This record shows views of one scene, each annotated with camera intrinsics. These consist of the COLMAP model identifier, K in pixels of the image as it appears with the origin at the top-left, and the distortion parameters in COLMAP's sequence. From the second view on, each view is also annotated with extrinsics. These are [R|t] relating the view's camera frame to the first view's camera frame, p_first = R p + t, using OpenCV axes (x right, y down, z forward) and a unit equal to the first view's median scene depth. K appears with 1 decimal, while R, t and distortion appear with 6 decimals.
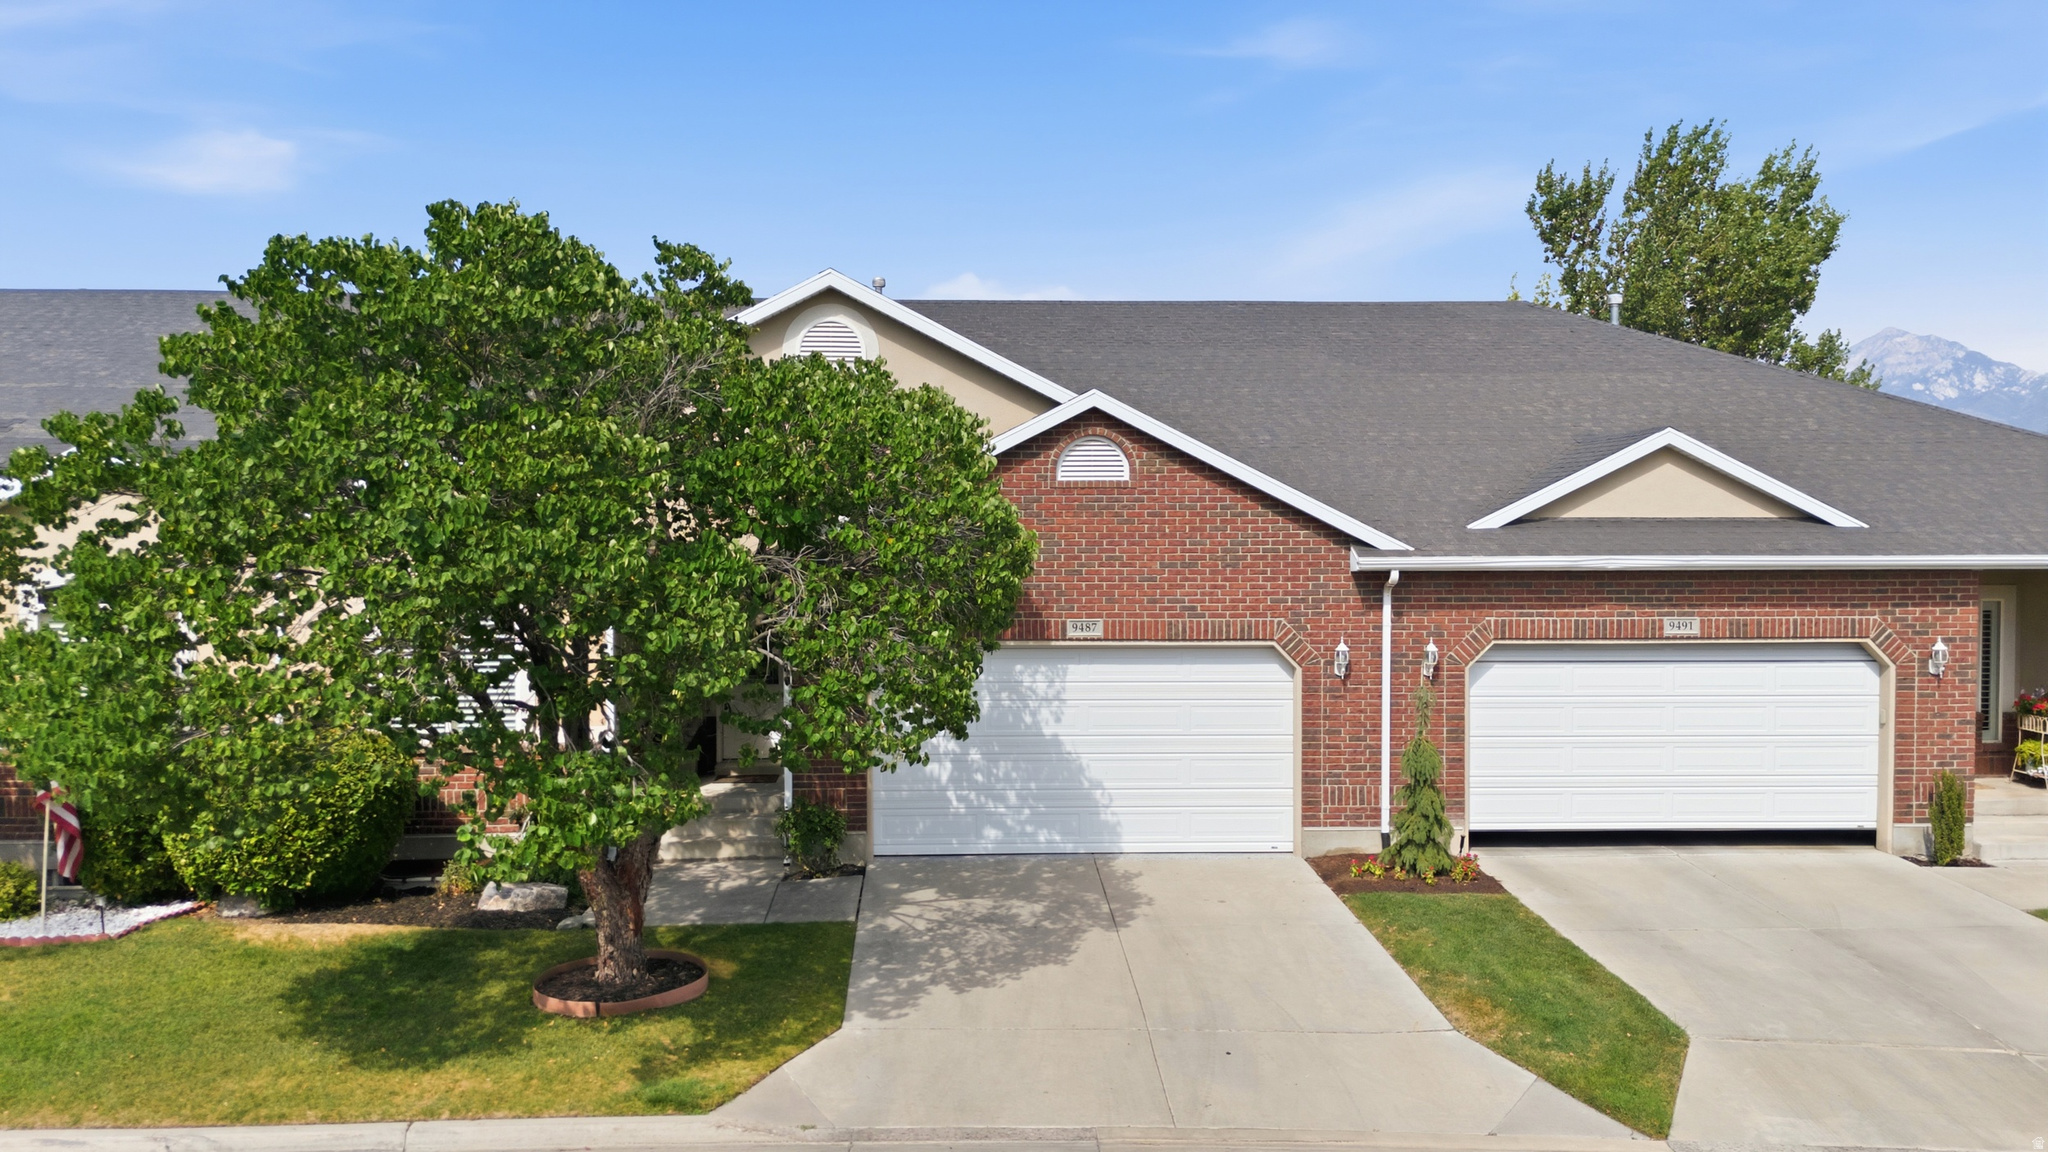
lens RADIAL K [[1496.9, 0, 1024.0], [0, 1496.9, 576.0], [0, 0, 1]] dist [0.059507, -0.002650]
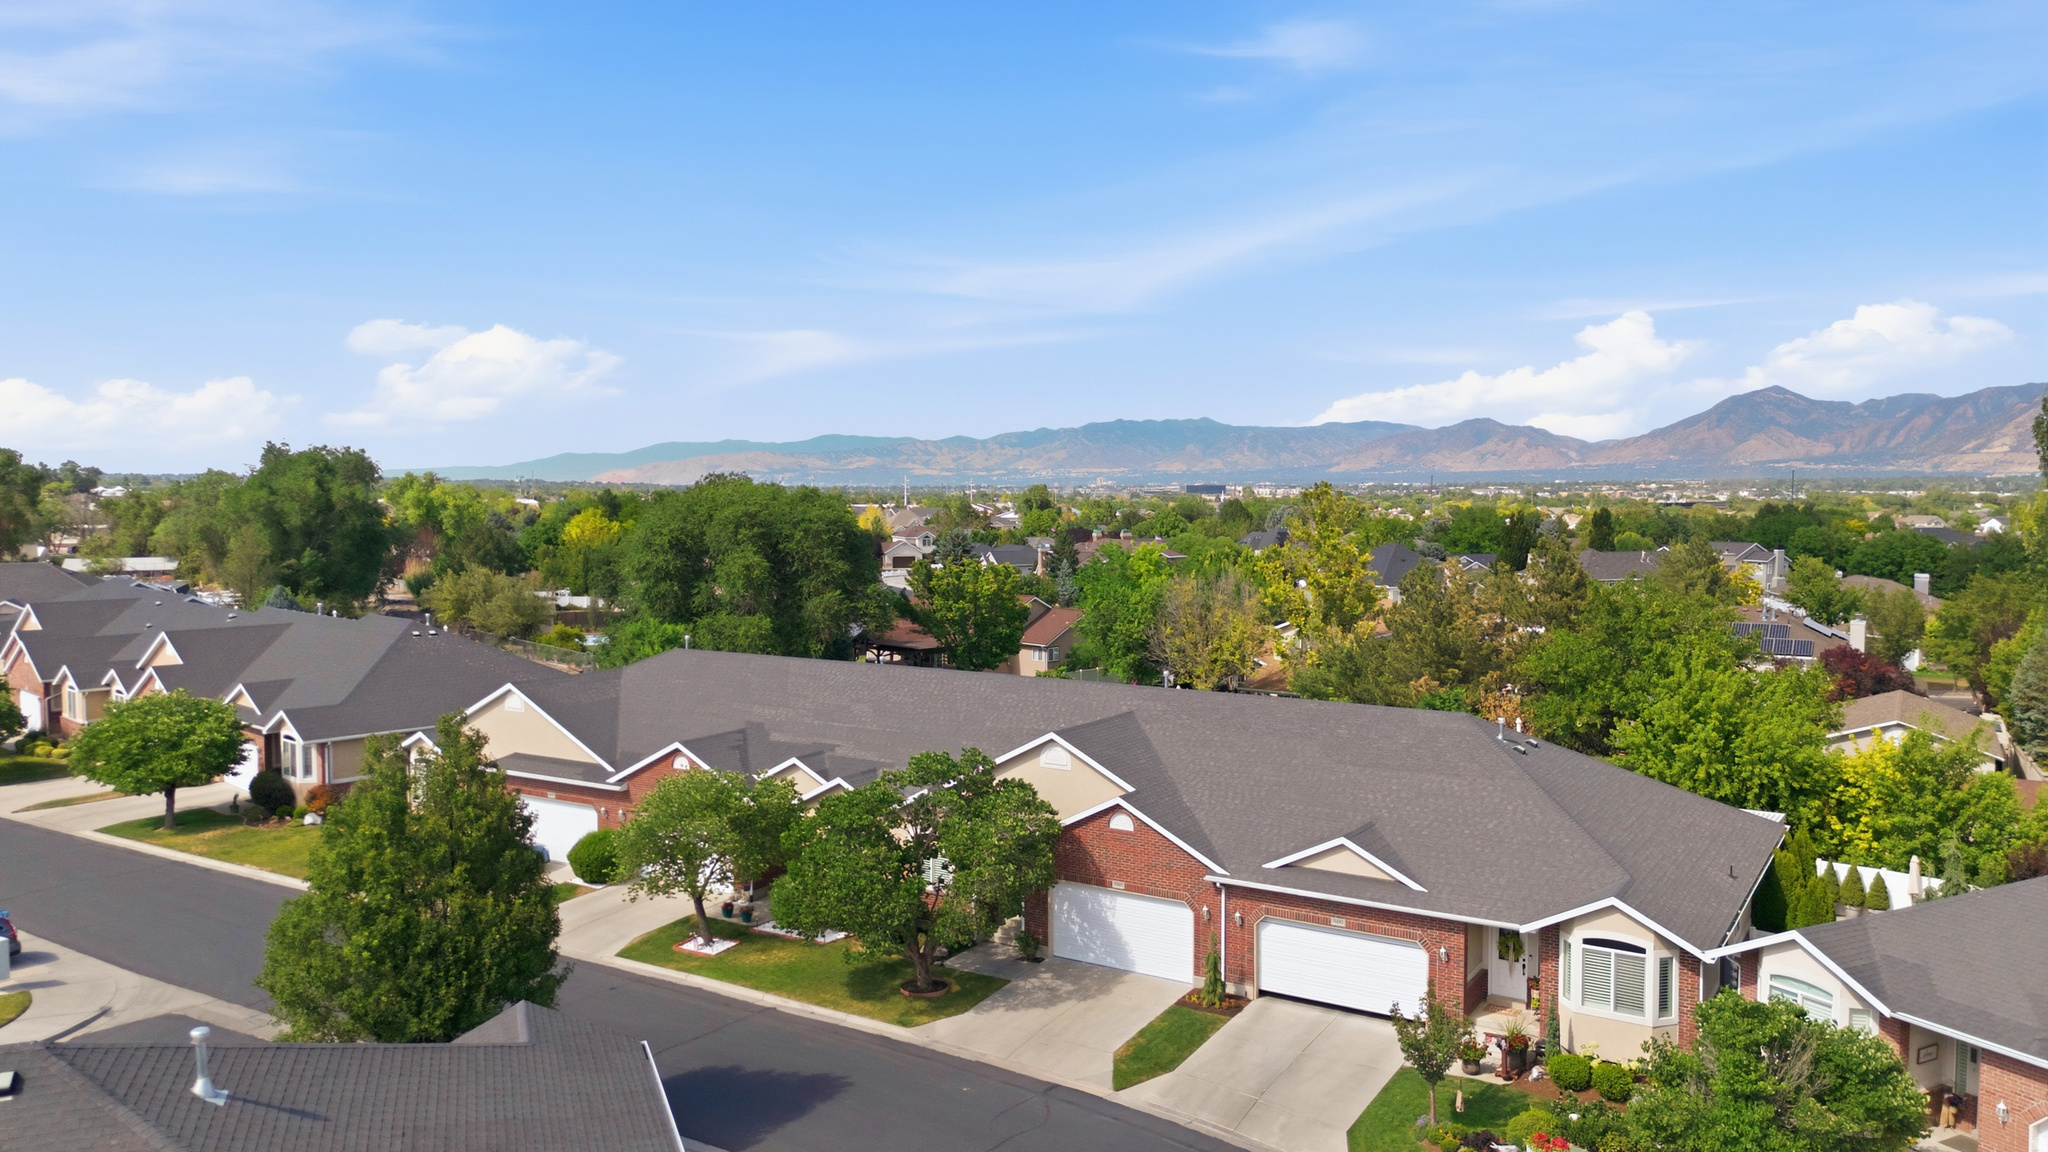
lens RADIAL K [[1468.9, 0, 1024.0], [0, 1468.9, 576.0], [0, 0, 1]] dist [0.088611, -0.000928]
pose [[0.817382, 0.032395, -0.575184, 1.370363], [-0.018384, 0.999376, 0.030160, -0.579096], [0.575802, -0.014078, 0.817468, -1.203525]]
